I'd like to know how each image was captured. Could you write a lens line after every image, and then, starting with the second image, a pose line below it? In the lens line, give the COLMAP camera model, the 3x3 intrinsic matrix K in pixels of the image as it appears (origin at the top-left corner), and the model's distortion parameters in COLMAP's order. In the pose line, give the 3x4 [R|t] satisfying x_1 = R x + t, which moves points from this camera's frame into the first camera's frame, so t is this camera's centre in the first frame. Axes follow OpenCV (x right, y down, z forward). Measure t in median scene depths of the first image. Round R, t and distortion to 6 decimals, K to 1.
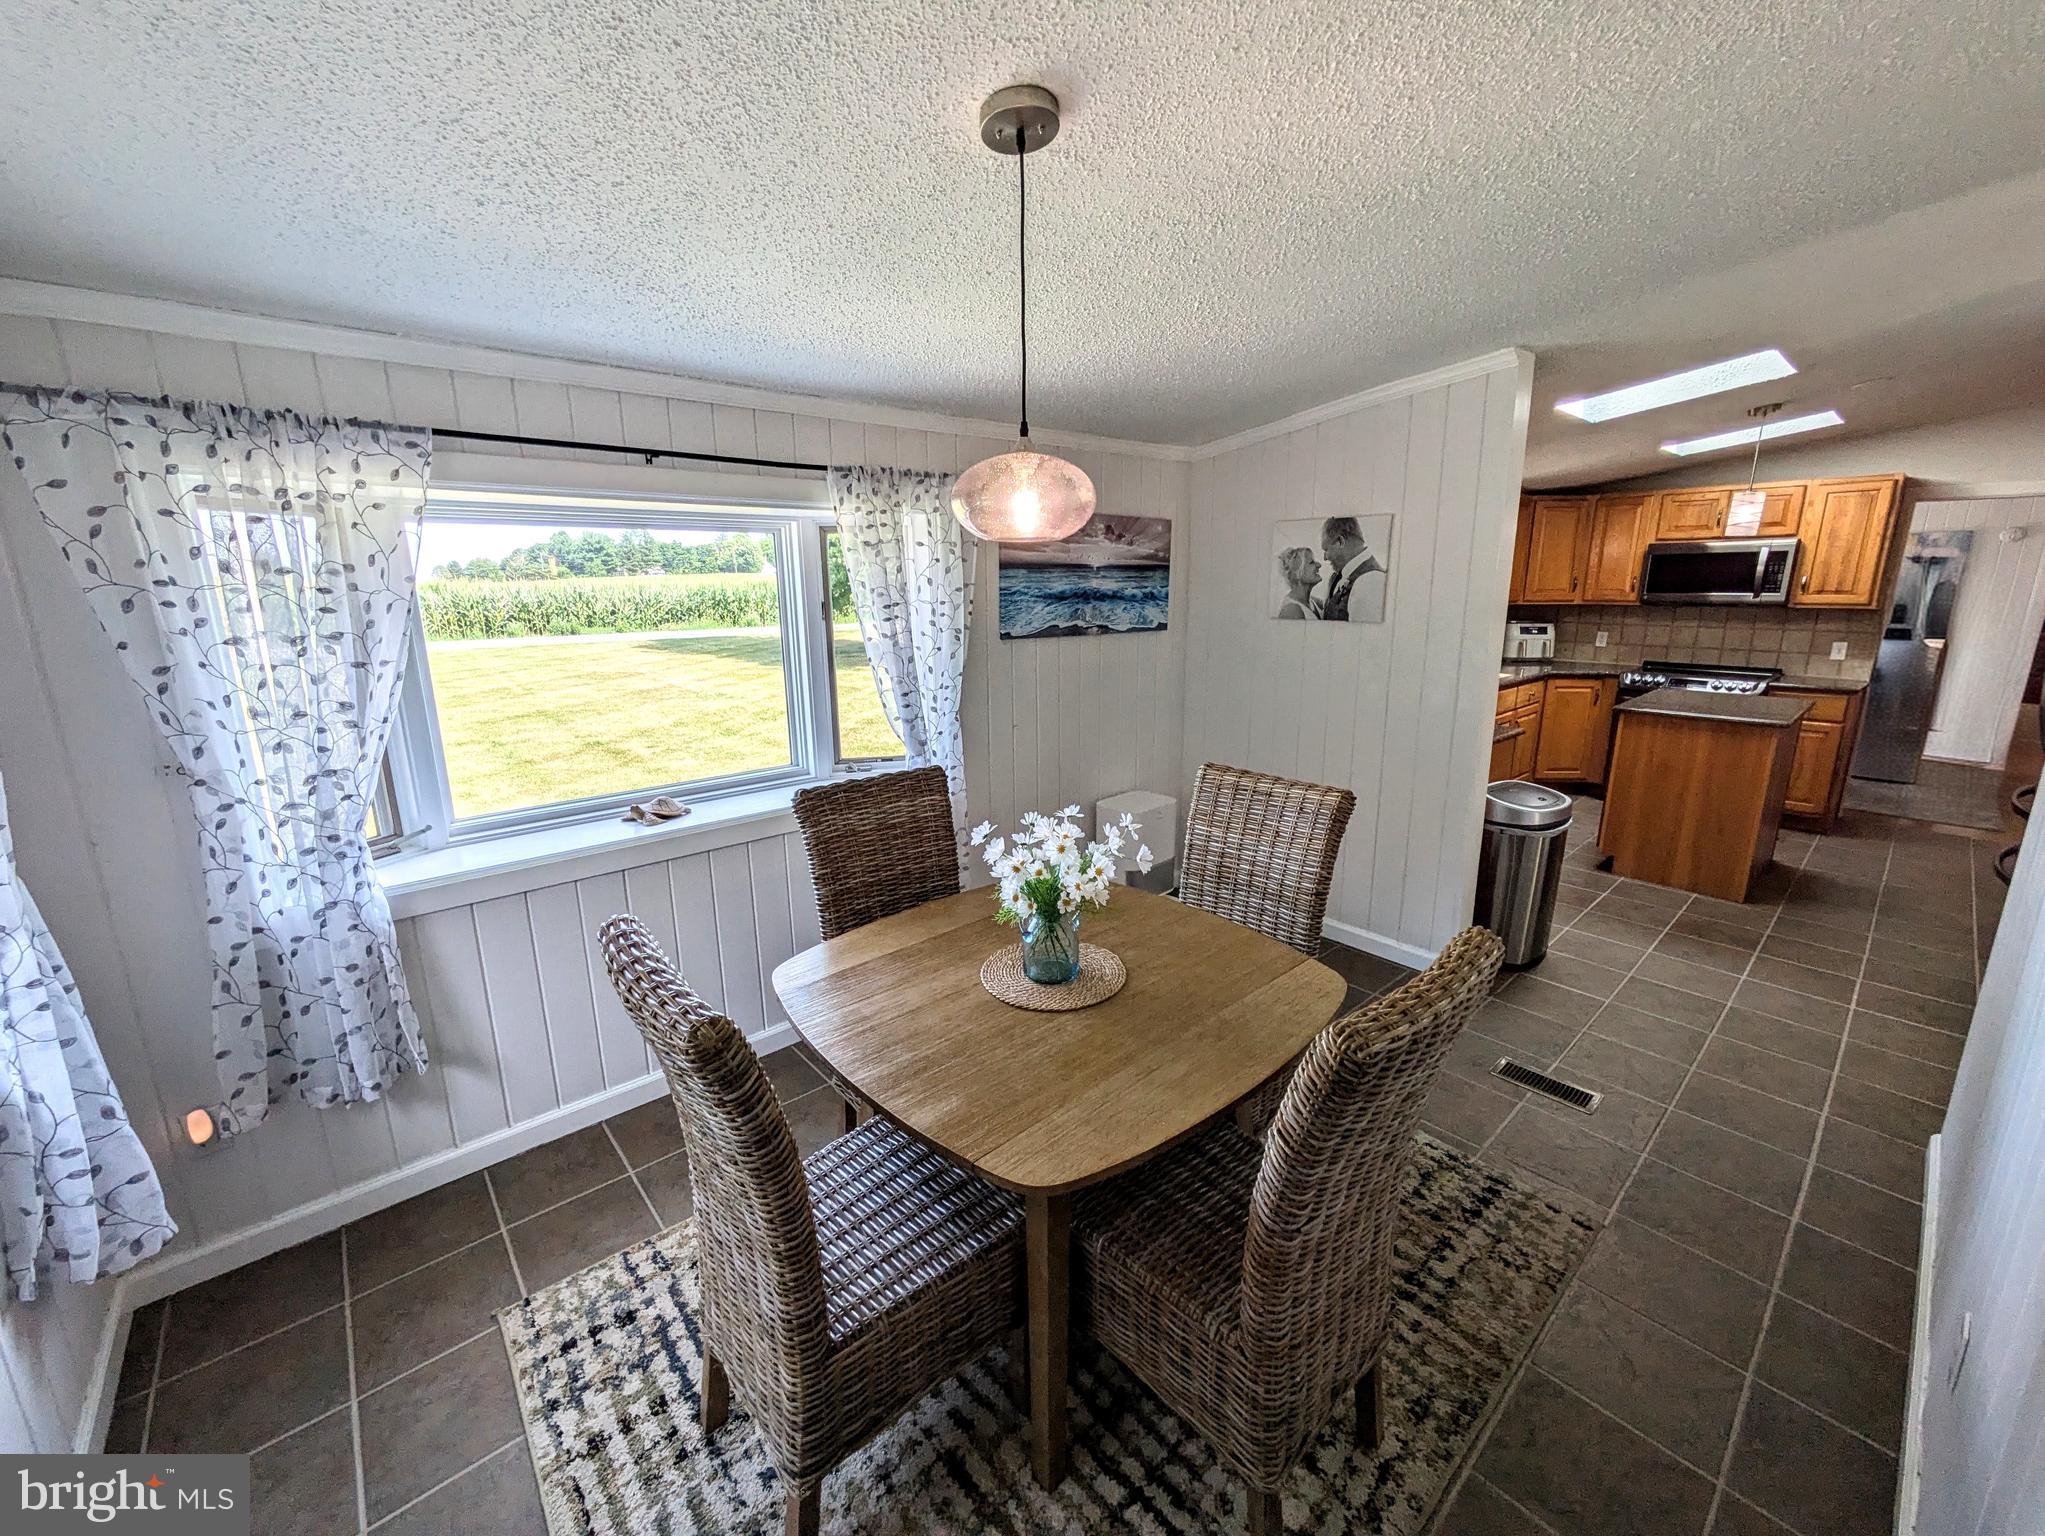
lens RADIAL K [[809.7, 0, 1022.5], [0, 809.7, 768.0], [0, 0, 1]] dist [-0.000167, 0.000629]
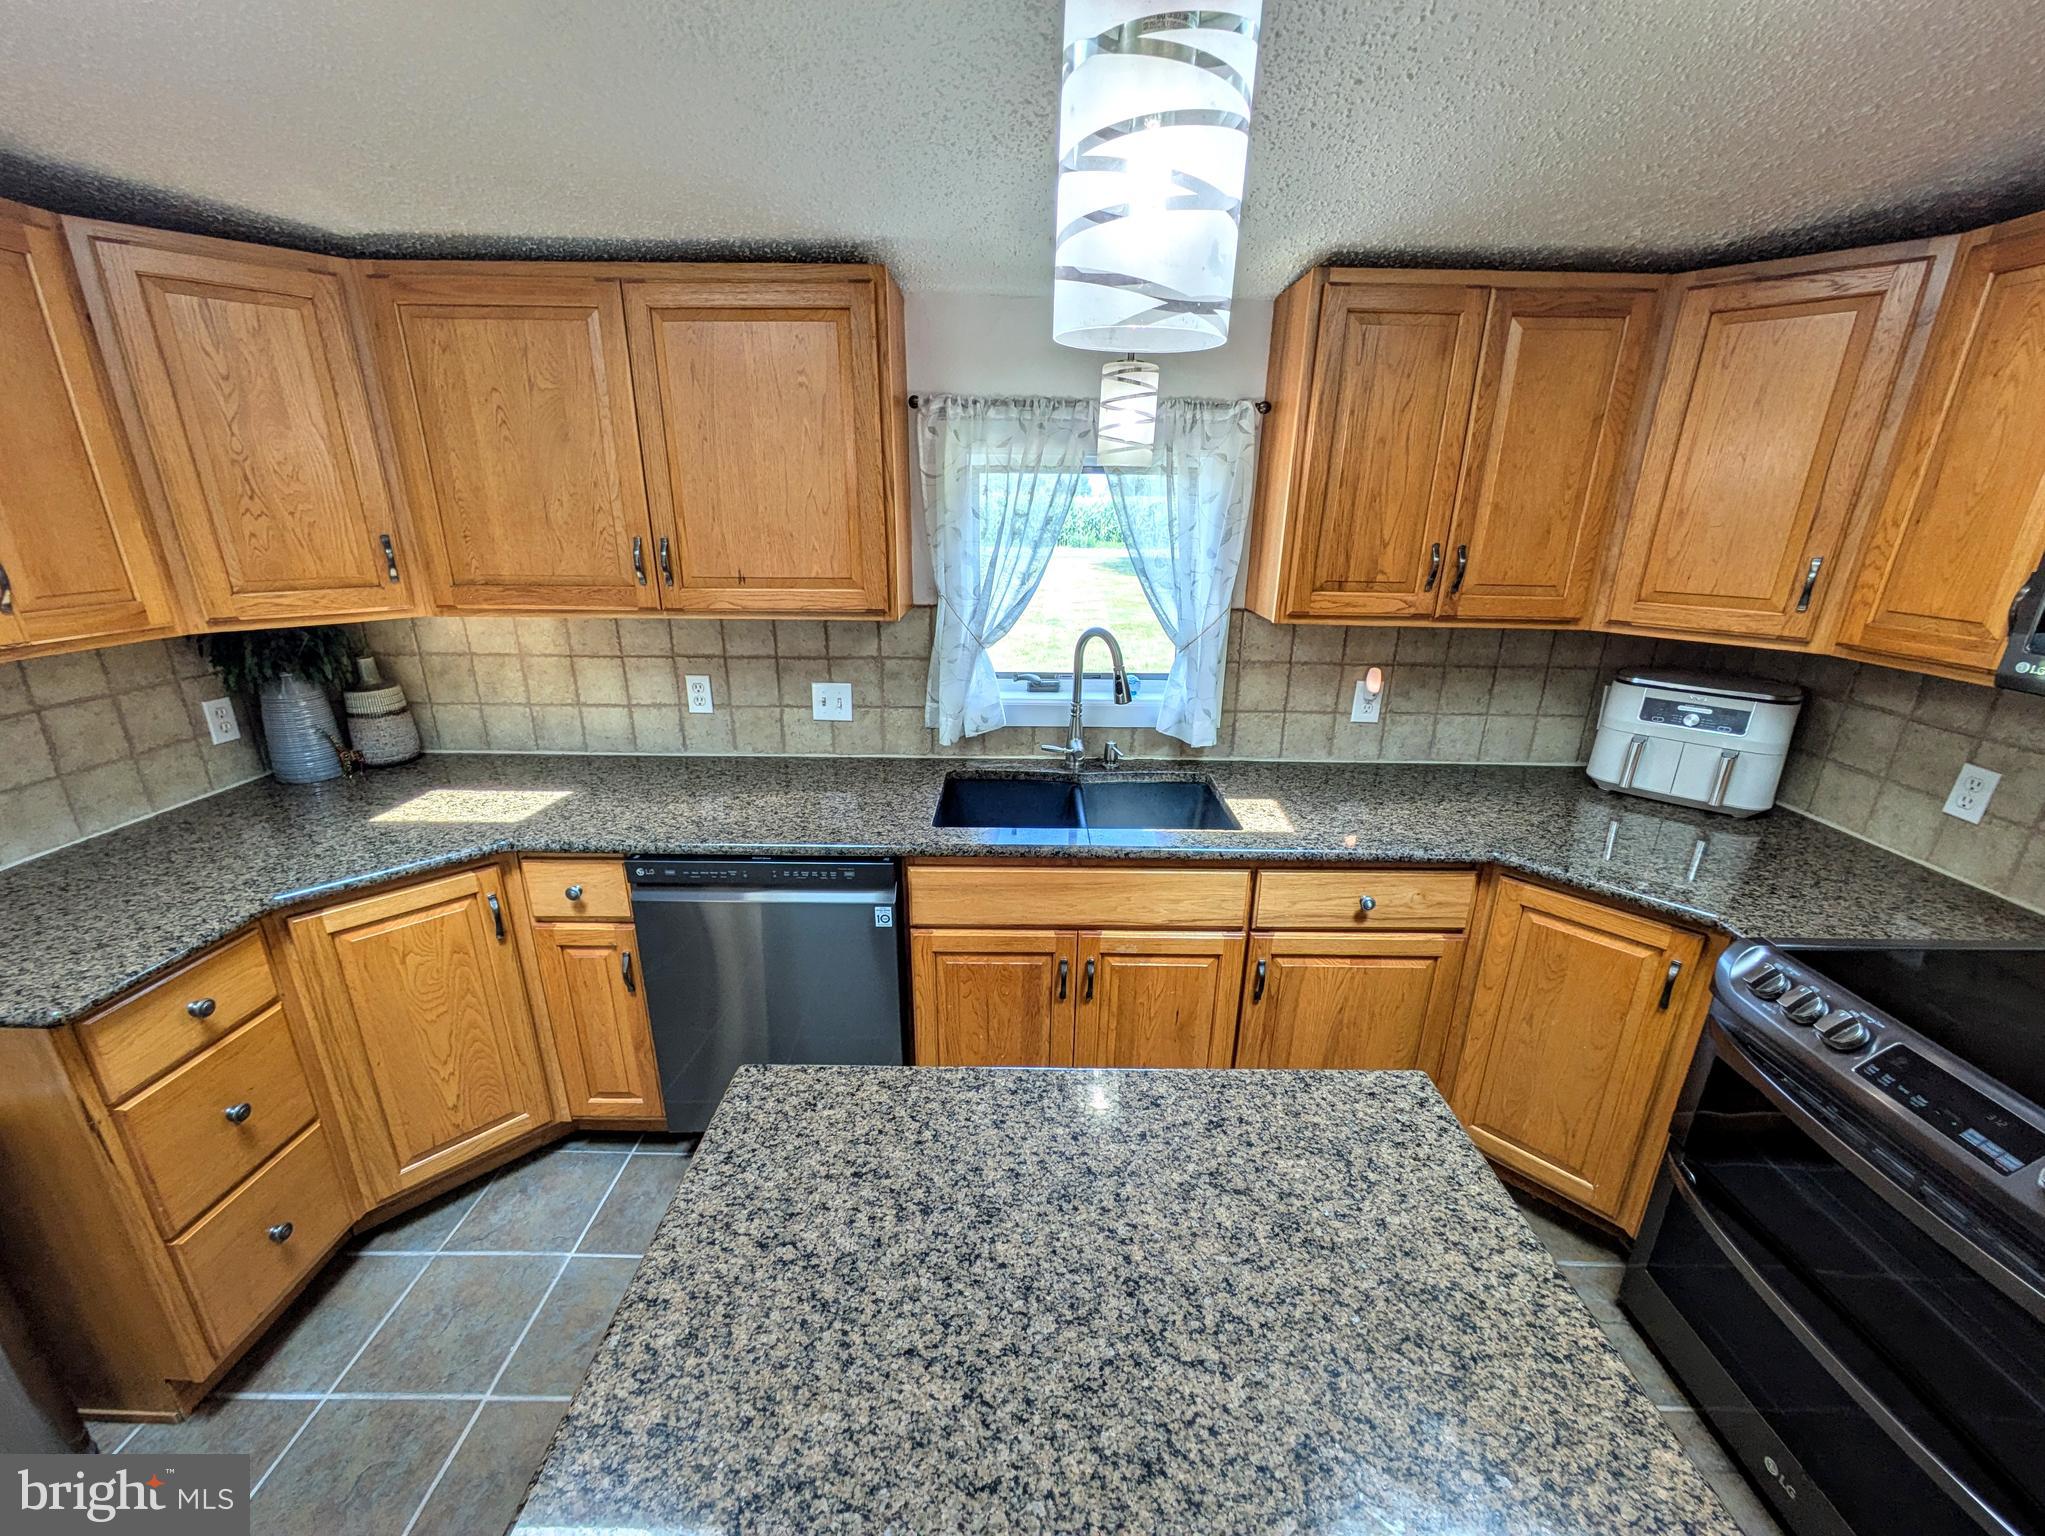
lens RADIAL K [[809.7, 0, 1022.5], [0, 809.7, 768.0], [0, 0, 1]] dist [-0.000167, 0.000629]
pose [[0.746479, 0.227390, -0.625350, 0.908109], [-0.167552, 0.973750, 0.154069, -0.219439], [0.643969, -0.010231, 0.764983, 0.820804]]
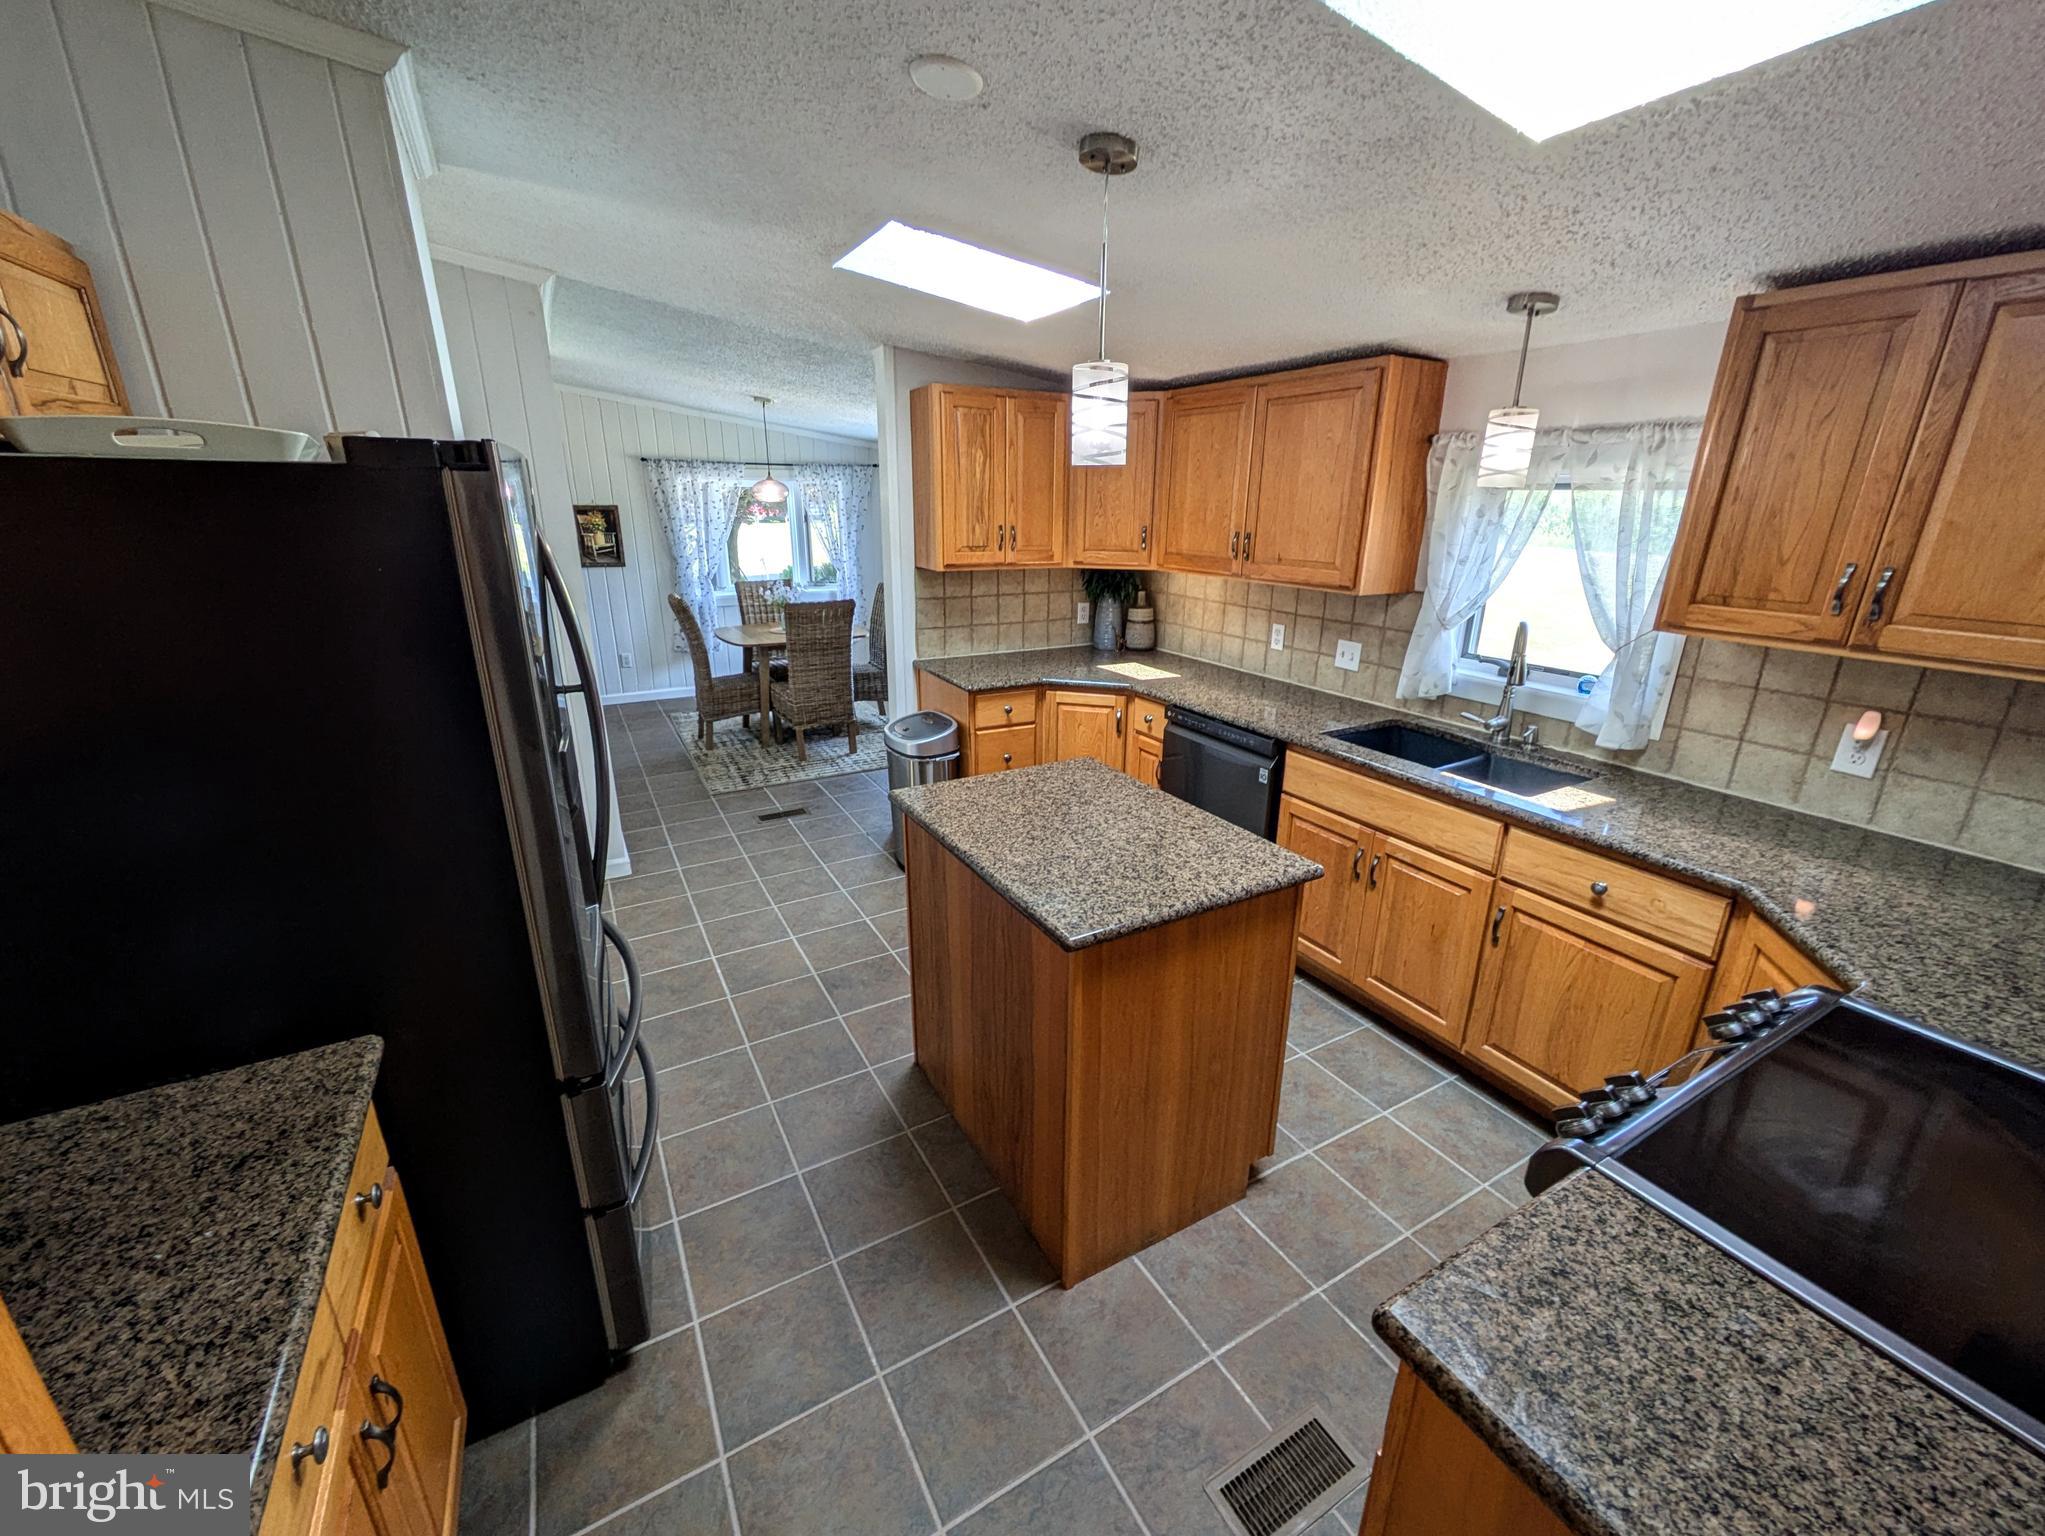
lens RADIAL K [[826.8, 0, 1022.5], [0, 826.8, 768.0], [0, 0, 1]] dist [-0.001707, 0.000791]
pose [[-0.212435, 0.313176, -0.925630, 1.270792], [-0.226570, 0.905651, 0.358415, -0.269525], [0.950546, 0.285860, -0.121436, 0.989181]]
